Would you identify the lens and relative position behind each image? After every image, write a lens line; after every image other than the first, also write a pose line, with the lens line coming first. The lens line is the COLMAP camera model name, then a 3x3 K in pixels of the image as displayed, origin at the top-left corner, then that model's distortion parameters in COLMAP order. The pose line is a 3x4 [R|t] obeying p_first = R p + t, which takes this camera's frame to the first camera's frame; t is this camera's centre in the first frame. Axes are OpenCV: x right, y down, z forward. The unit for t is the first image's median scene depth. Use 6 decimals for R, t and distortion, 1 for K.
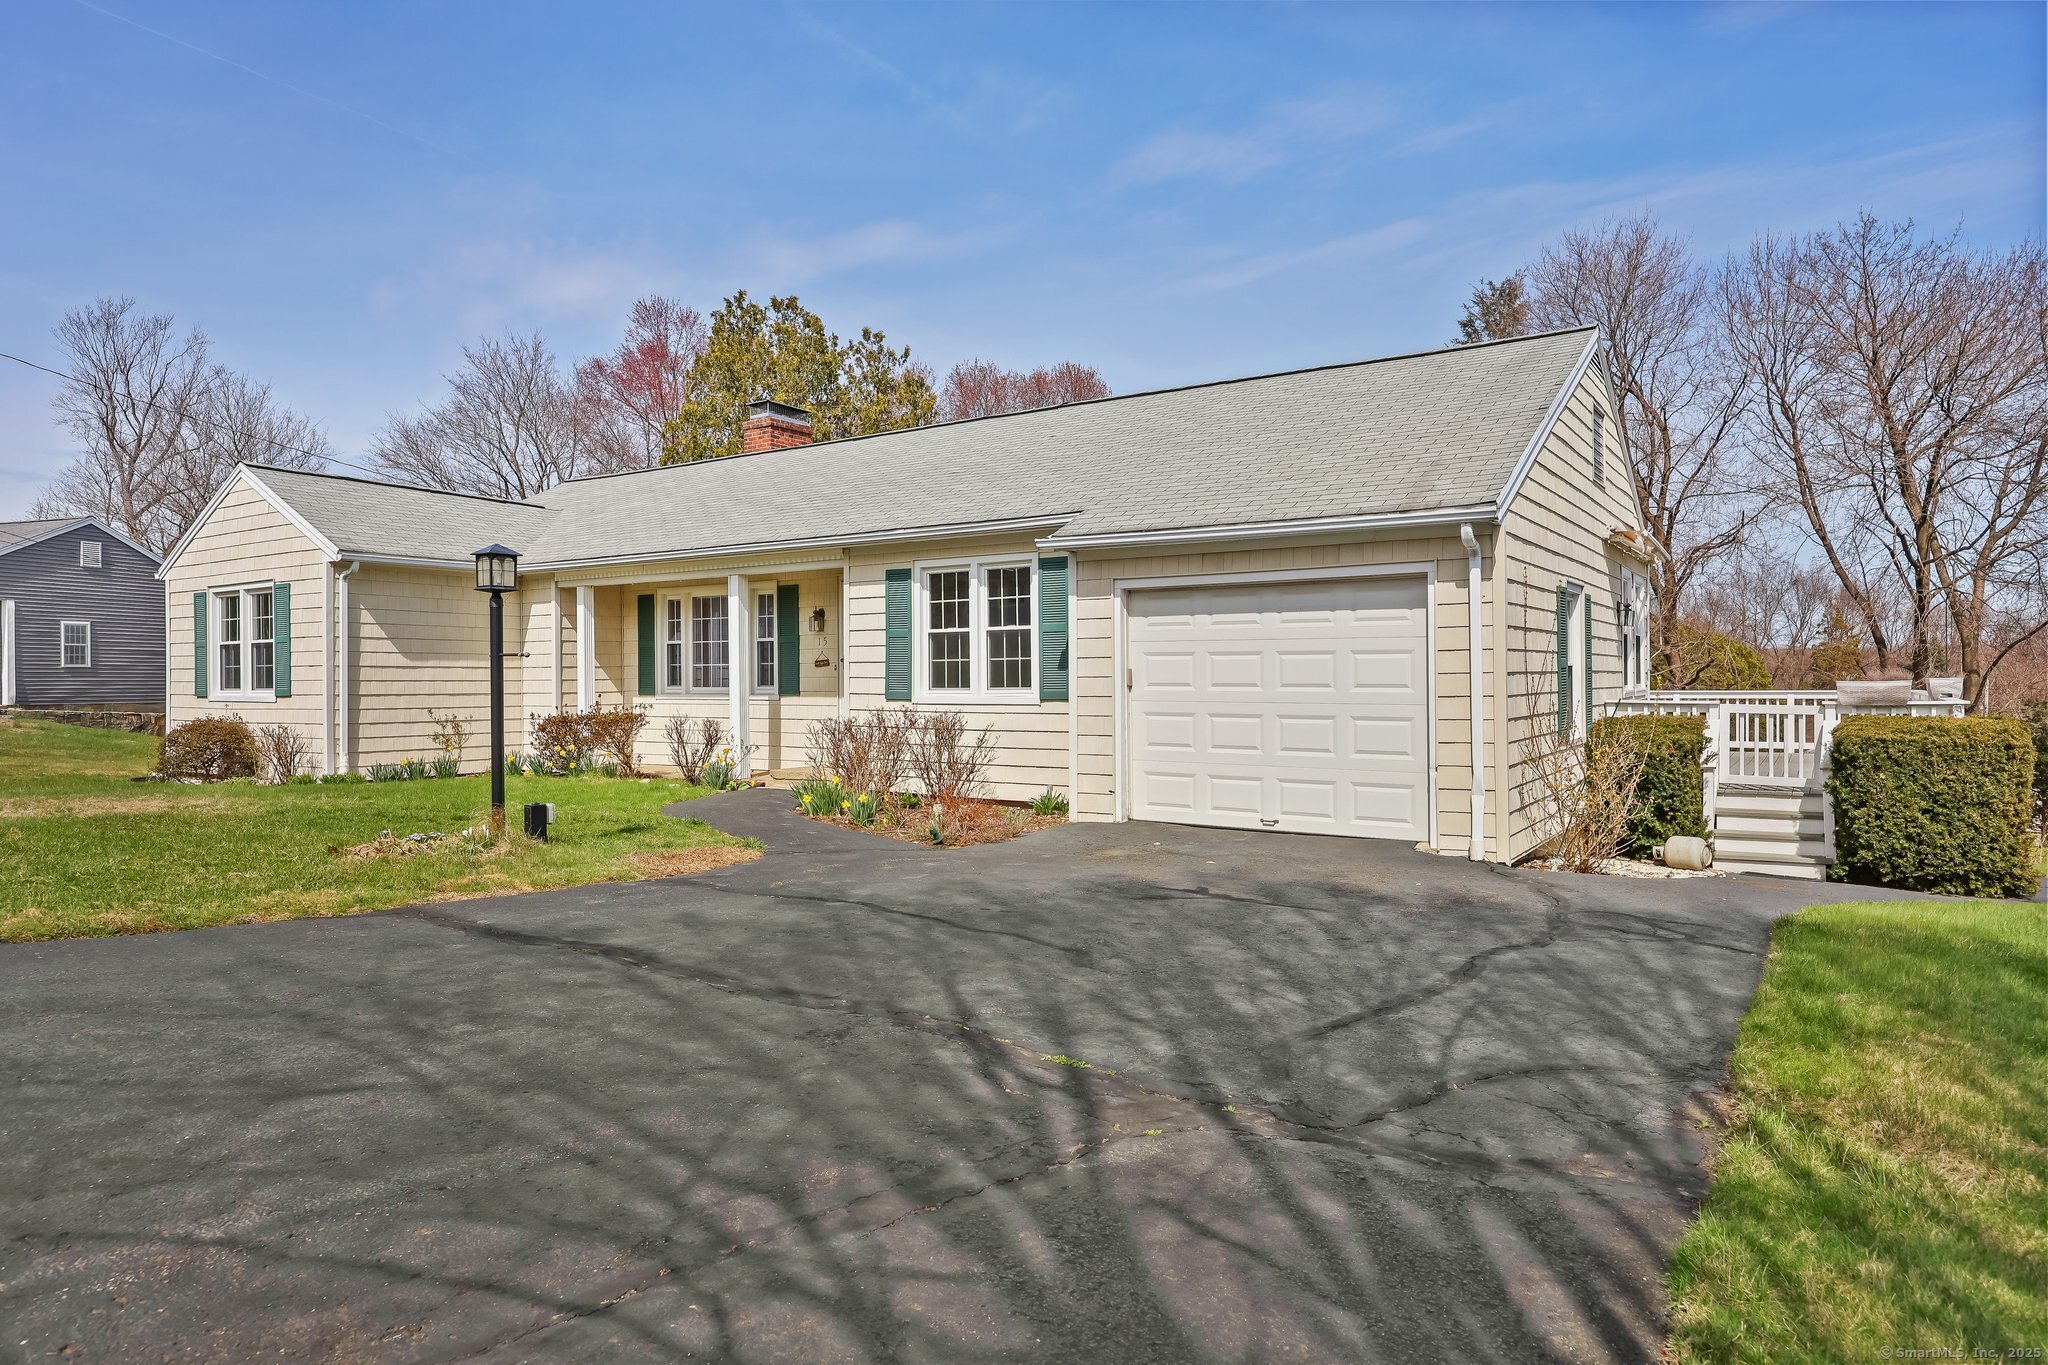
lens RADIAL K [[1206.6, 0, 1025.5], [0, 1206.6, 668.3], [0, 0, 1]] dist [0.007603, 0.001342]
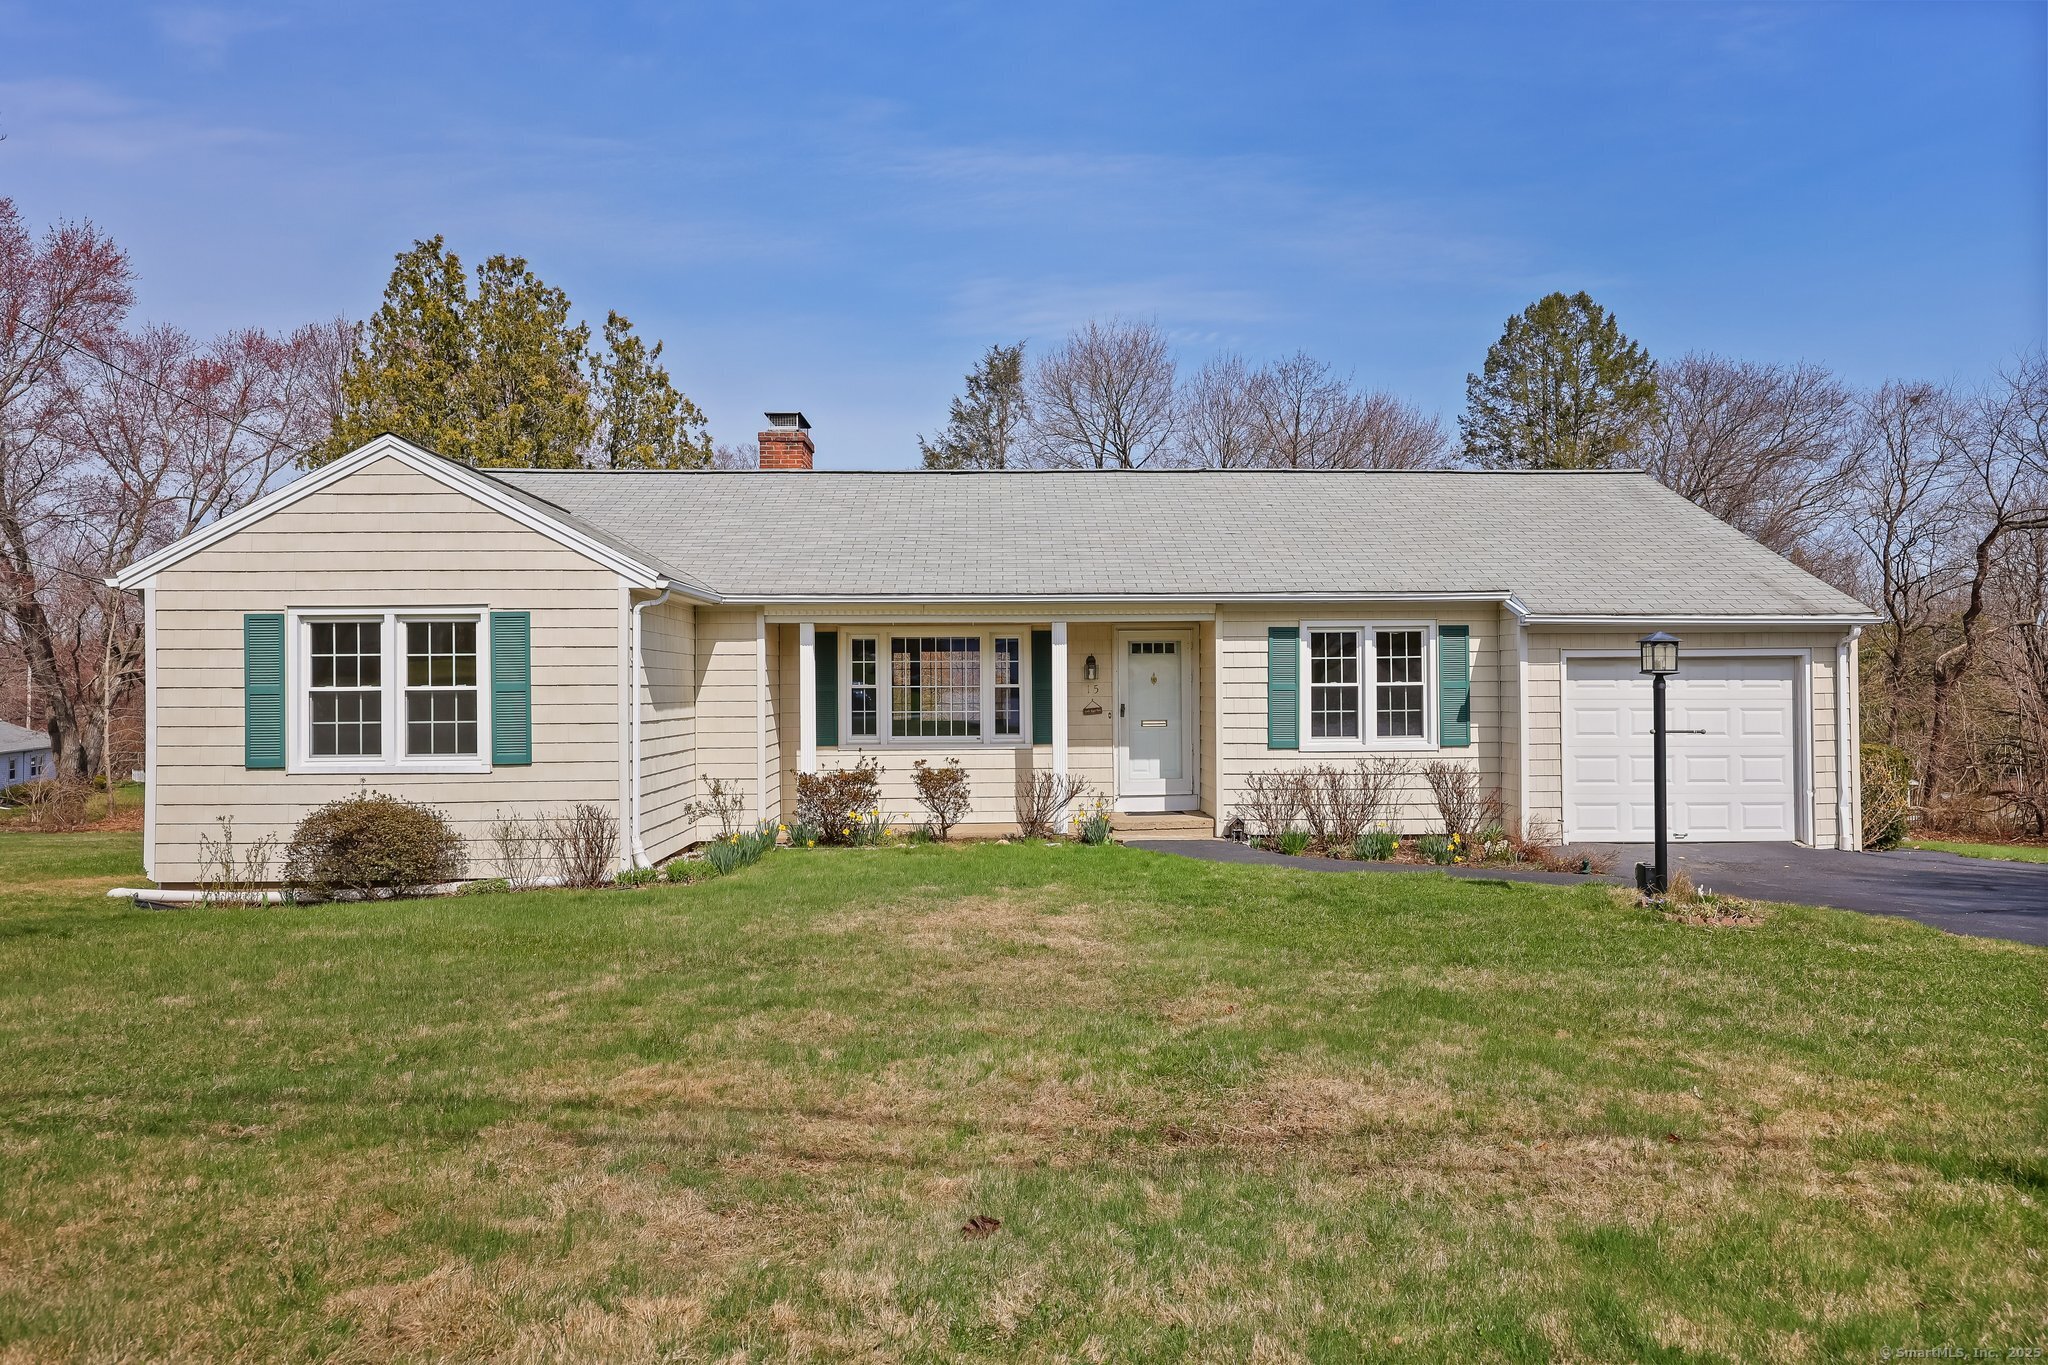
lens RADIAL K [[1206.6, 0, 1026.2], [0, 1206.6, 682.4], [0, 0, 1]] dist [0.007603, 0.001342]
pose [[0.813069, 0.001840, 0.582164, -0.917454], [-0.002564, 0.999997, 0.000421, -0.032421], [-0.582161, -0.001835, 0.813071, 0.254367]]
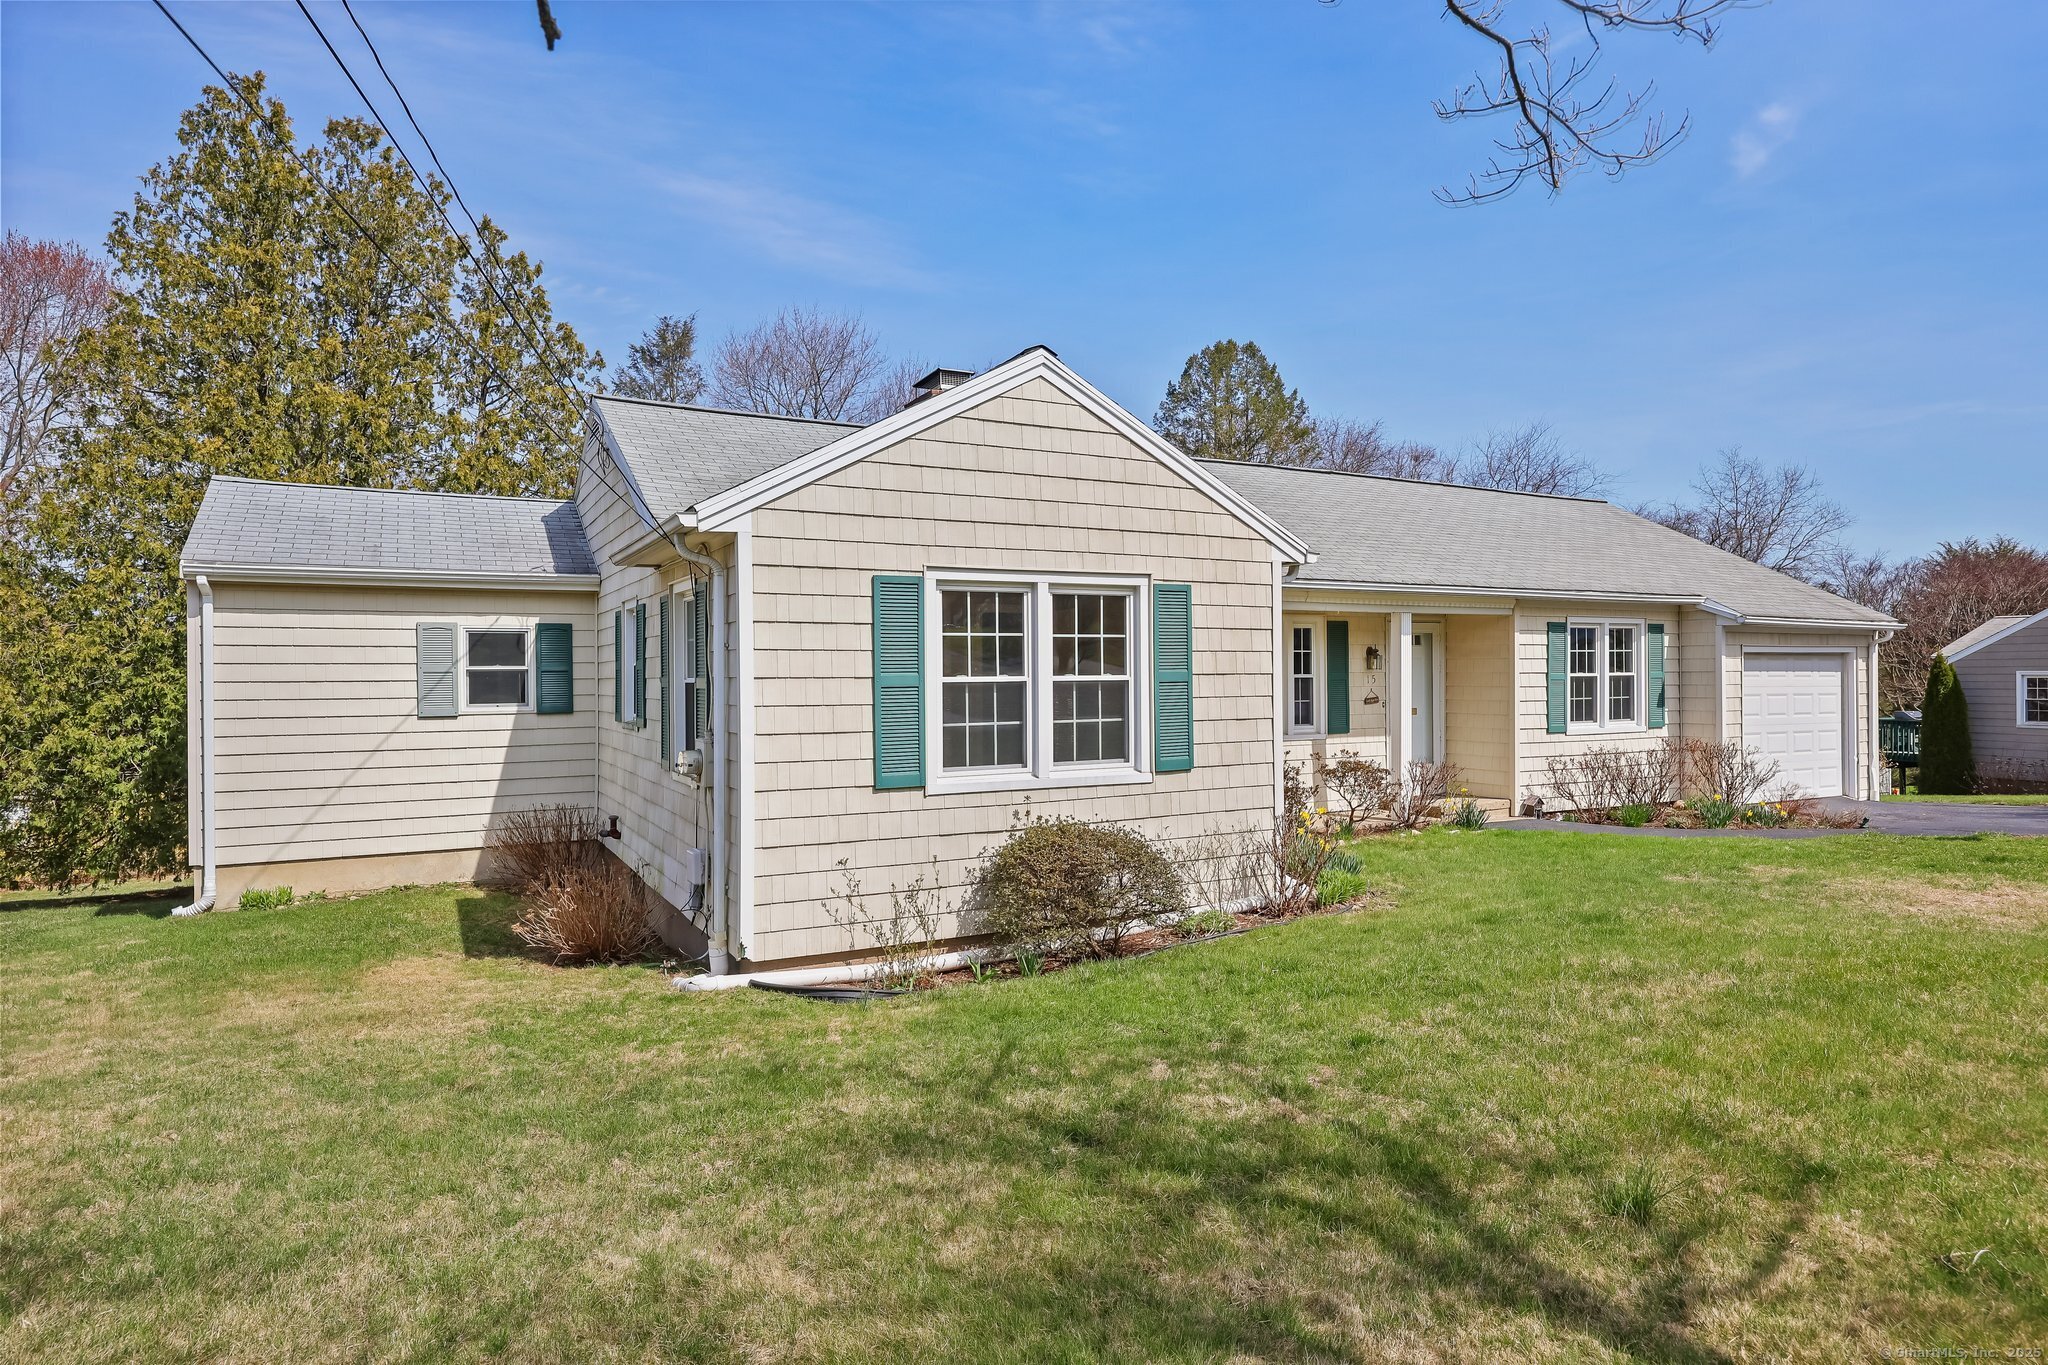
lens RADIAL K [[1149.8, 0, 1025.5], [0, 1149.8, 686.6], [0, 0, 1]] dist [0.002119, 0.000462]
pose [[0.470406, -0.006849, 0.882424, -1.344804], [-0.002558, 0.999955, 0.009124, -0.027912], [-0.882446, -0.006549, 0.470367, 0.924732]]
